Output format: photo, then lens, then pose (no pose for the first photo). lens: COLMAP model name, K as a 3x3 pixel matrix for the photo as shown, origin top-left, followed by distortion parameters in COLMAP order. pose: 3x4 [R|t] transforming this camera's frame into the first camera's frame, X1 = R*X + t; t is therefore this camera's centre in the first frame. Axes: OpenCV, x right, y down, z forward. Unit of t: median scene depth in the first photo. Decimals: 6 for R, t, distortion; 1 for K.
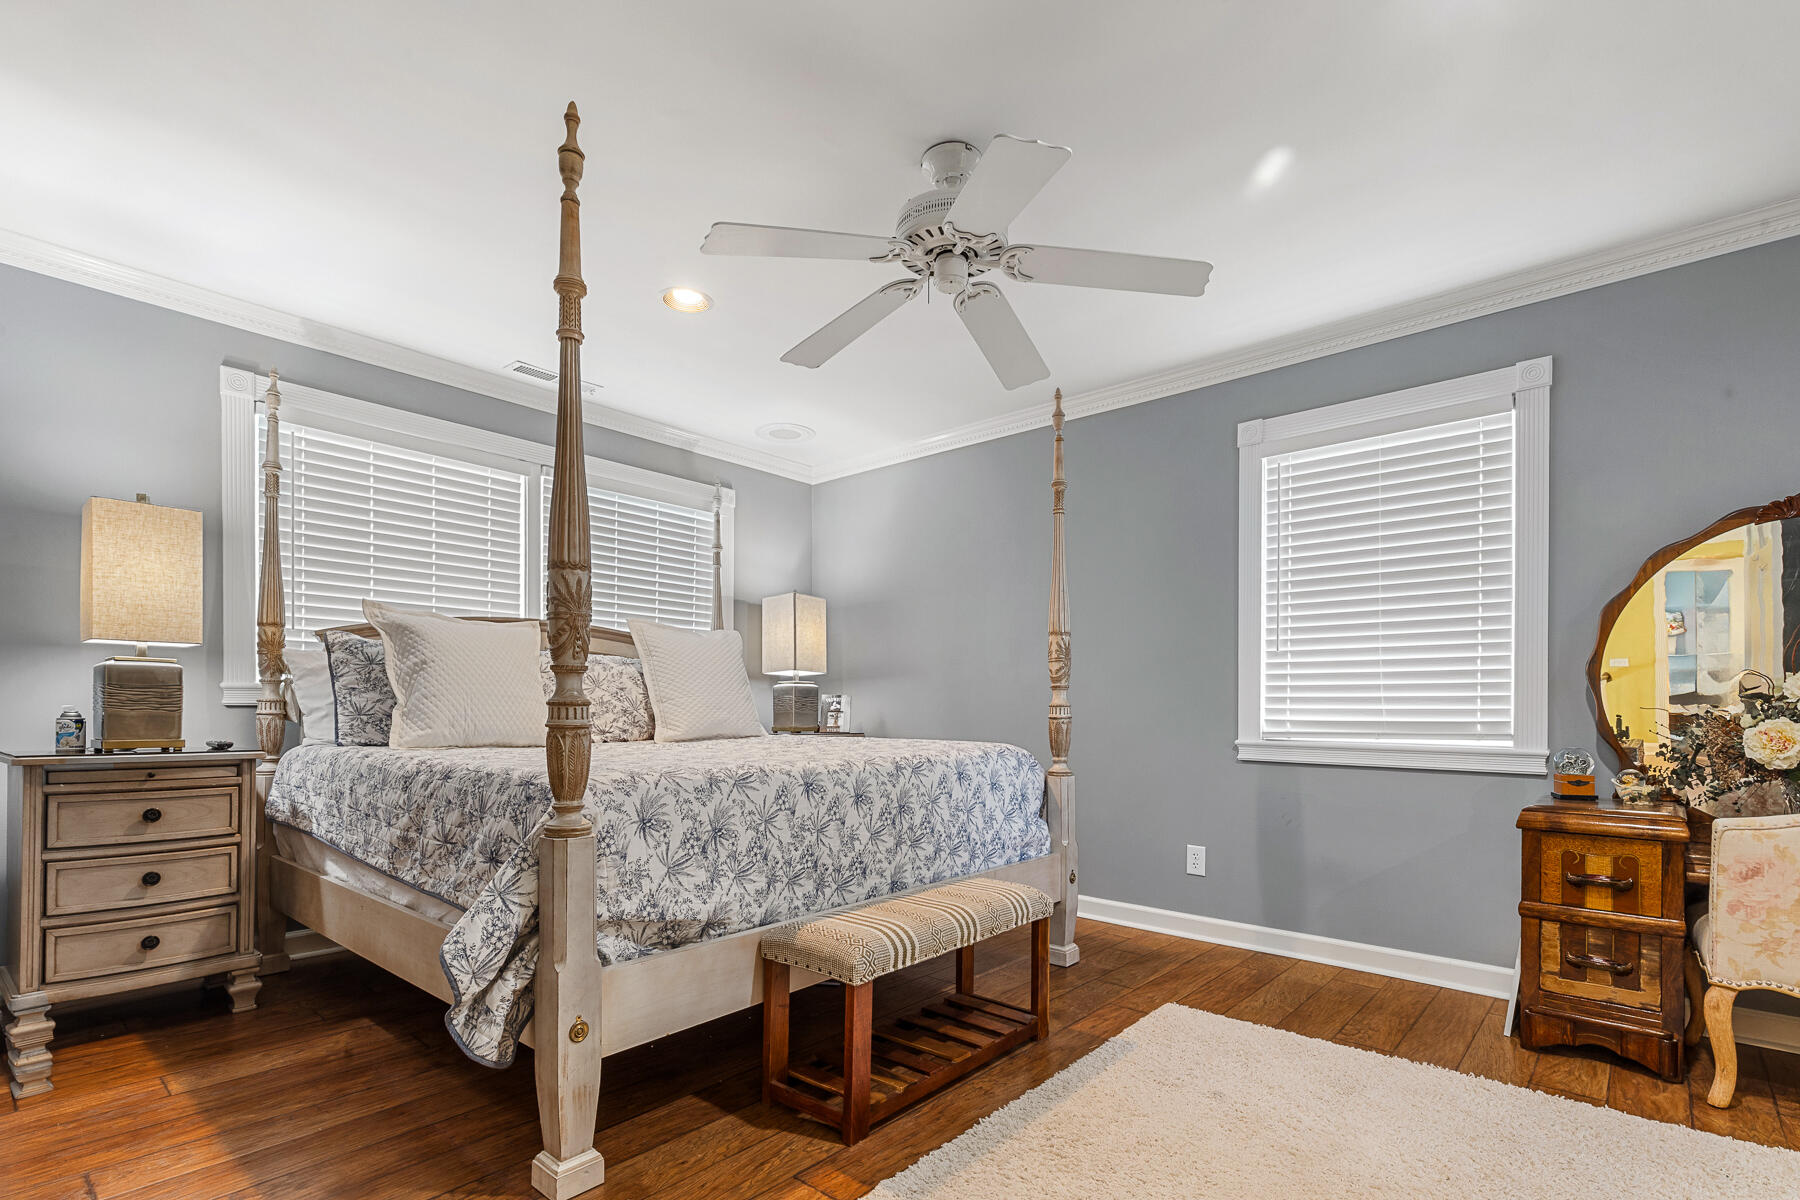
lens RADIAL K [[855.2, 0, 897.1], [0, 855.2, 715.3], [0, 0, 1]] dist [0.001643, 0.001104]
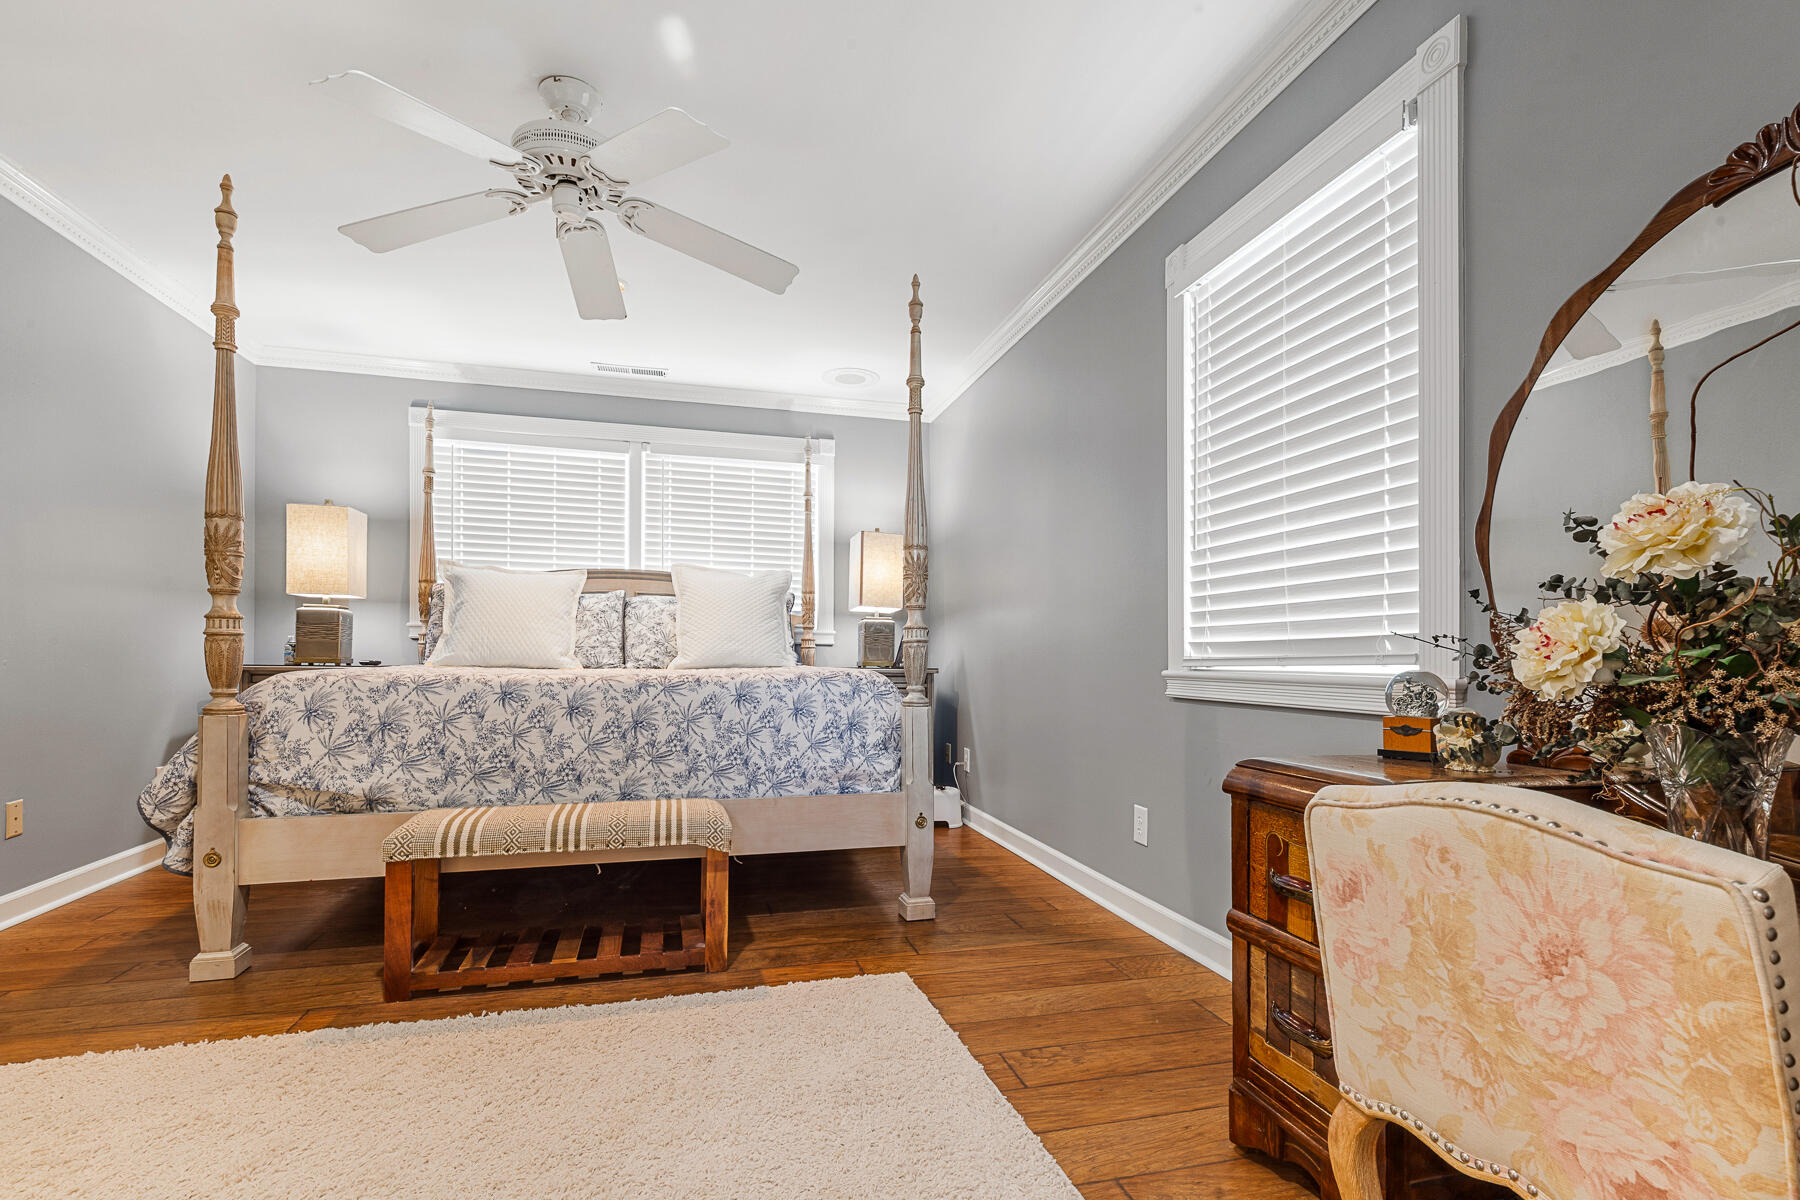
lens RADIAL K [[836.8, 0, 901.5], [0, 836.8, 664.2], [0, 0, 1]] dist [0.000478, -0.001134]
pose [[0.830097, 0.003073, -0.557611, 0.884672], [-0.007943, 0.999949, -0.006313, 0.042886], [0.557563, 0.009669, 0.830079, 0.354788]]
